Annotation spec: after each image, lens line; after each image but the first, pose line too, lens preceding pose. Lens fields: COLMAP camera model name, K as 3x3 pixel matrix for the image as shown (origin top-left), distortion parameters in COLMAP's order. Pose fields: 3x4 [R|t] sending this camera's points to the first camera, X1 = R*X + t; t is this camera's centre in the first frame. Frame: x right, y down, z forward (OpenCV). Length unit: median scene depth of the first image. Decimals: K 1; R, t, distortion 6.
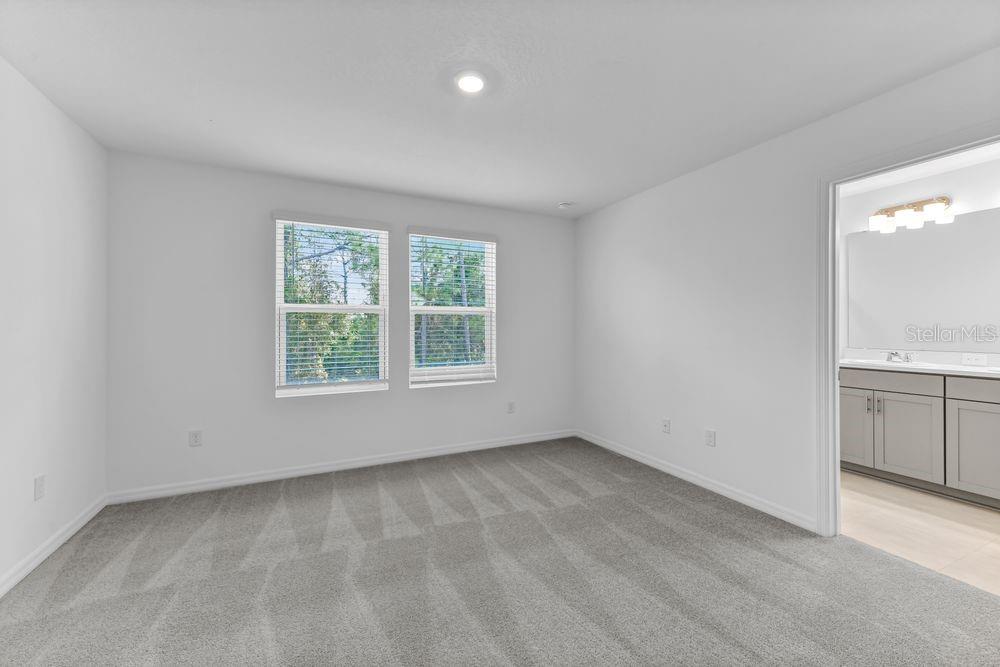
lens RADIAL K [[401.8, 0, 499.9], [0, 401.8, 331.0], [0, 0, 1]] dist [0.013736, -0.000194]
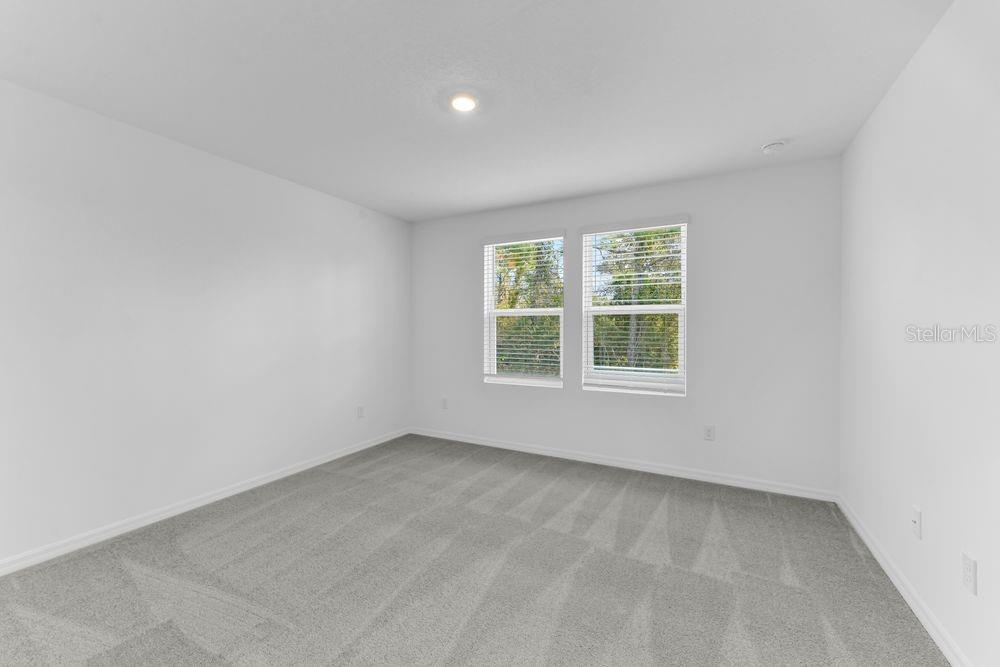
lens RADIAL K [[401.8, 0, 499.9], [0, 401.8, 331.0], [0, 0, 1]] dist [0.013736, -0.000194]
pose [[0.585856, 0.001520, -0.810414, 0.564928], [-0.009627, 0.999941, -0.005084, 0.004652], [0.810358, 0.010780, 0.585836, 0.297761]]
